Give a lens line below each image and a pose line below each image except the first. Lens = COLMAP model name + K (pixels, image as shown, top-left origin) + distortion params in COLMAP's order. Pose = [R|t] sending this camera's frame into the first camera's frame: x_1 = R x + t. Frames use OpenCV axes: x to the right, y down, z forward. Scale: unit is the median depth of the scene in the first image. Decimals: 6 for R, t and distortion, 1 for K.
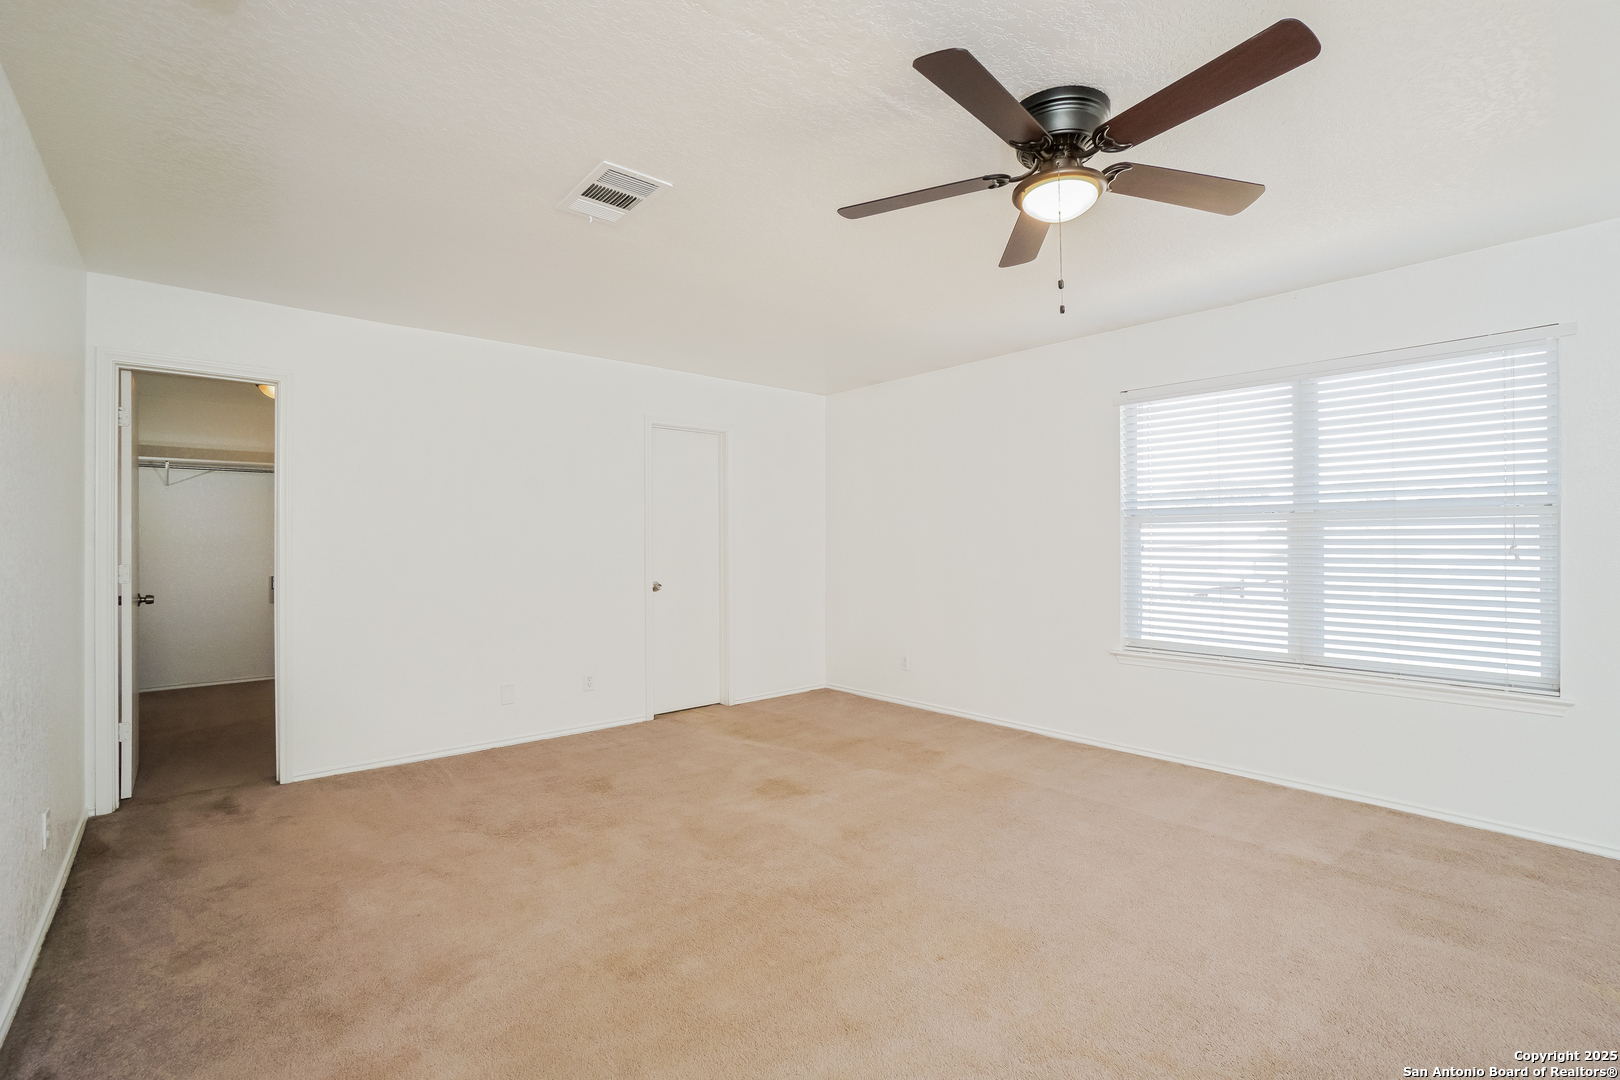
lens RADIAL K [[697.3, 0, 810.0], [0, 697.3, 540.0], [0, 0, 1]] dist [-0.013860, 0.000469]
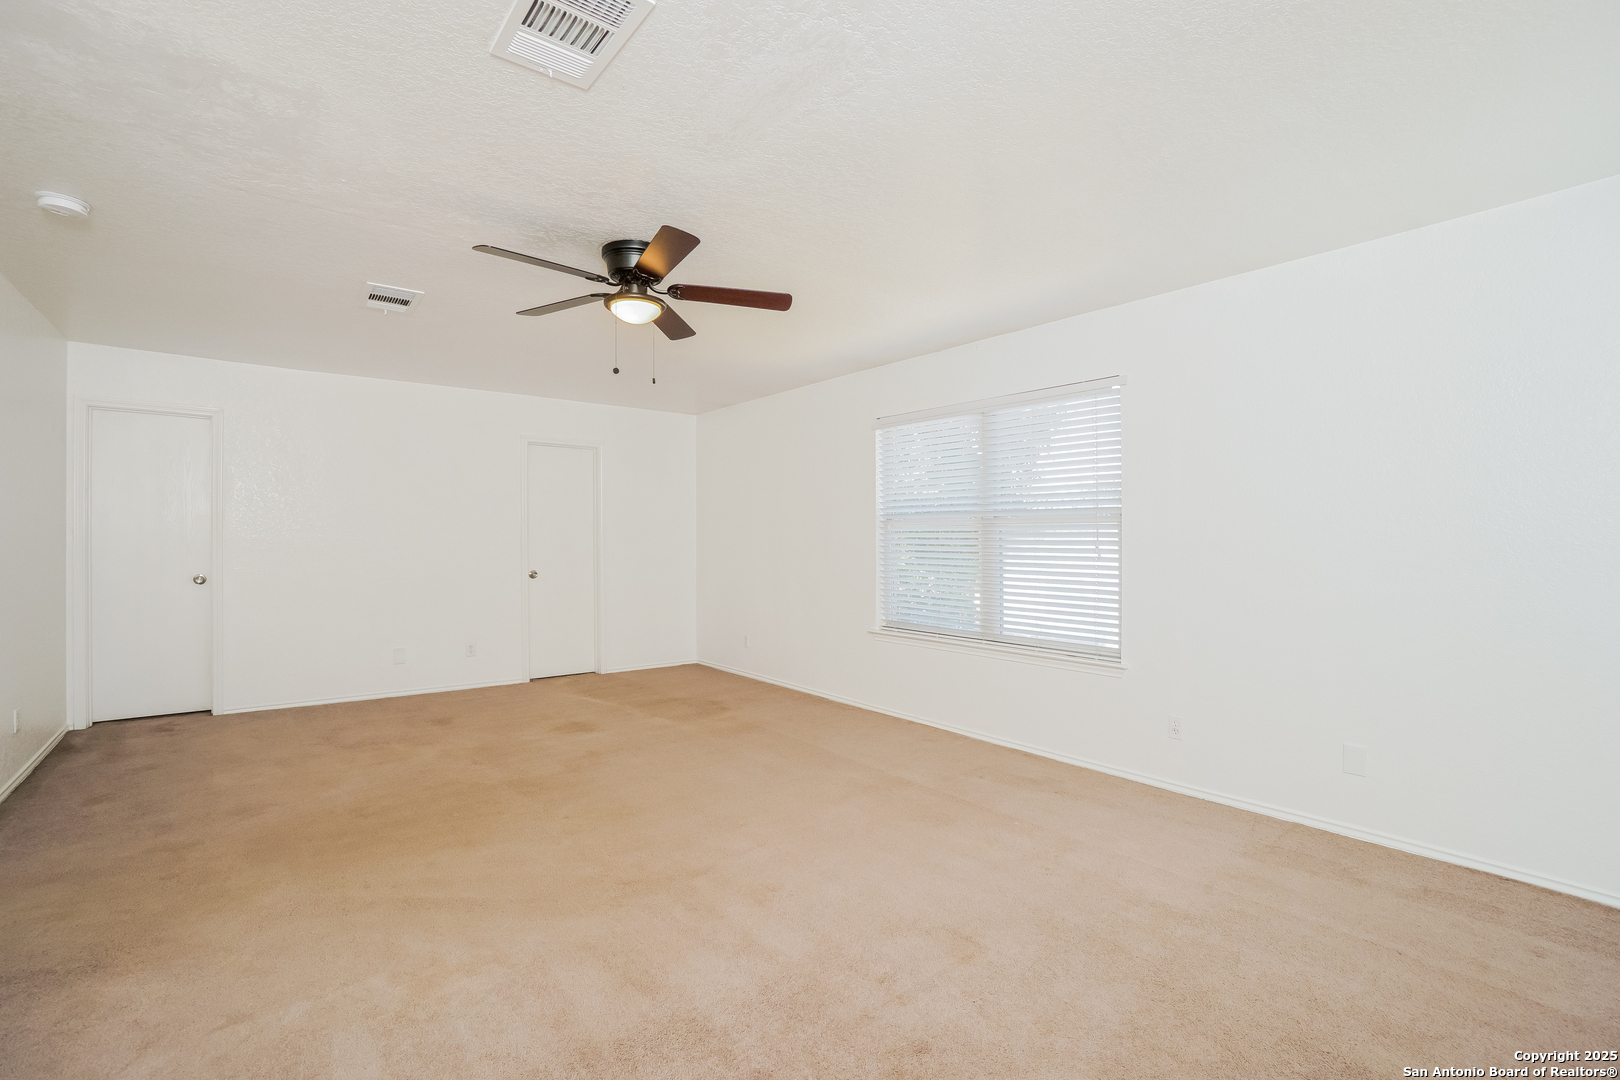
lens RADIAL K [[697.3, 0, 810.0], [0, 697.3, 540.0], [0, 0, 1]] dist [-0.013860, 0.000469]
pose [[0.998515, 0.009724, -0.053596, 0.513207], [-0.009633, 0.999952, 0.001948, -0.000354], [0.053612, -0.001429, 0.998561, -0.304548]]
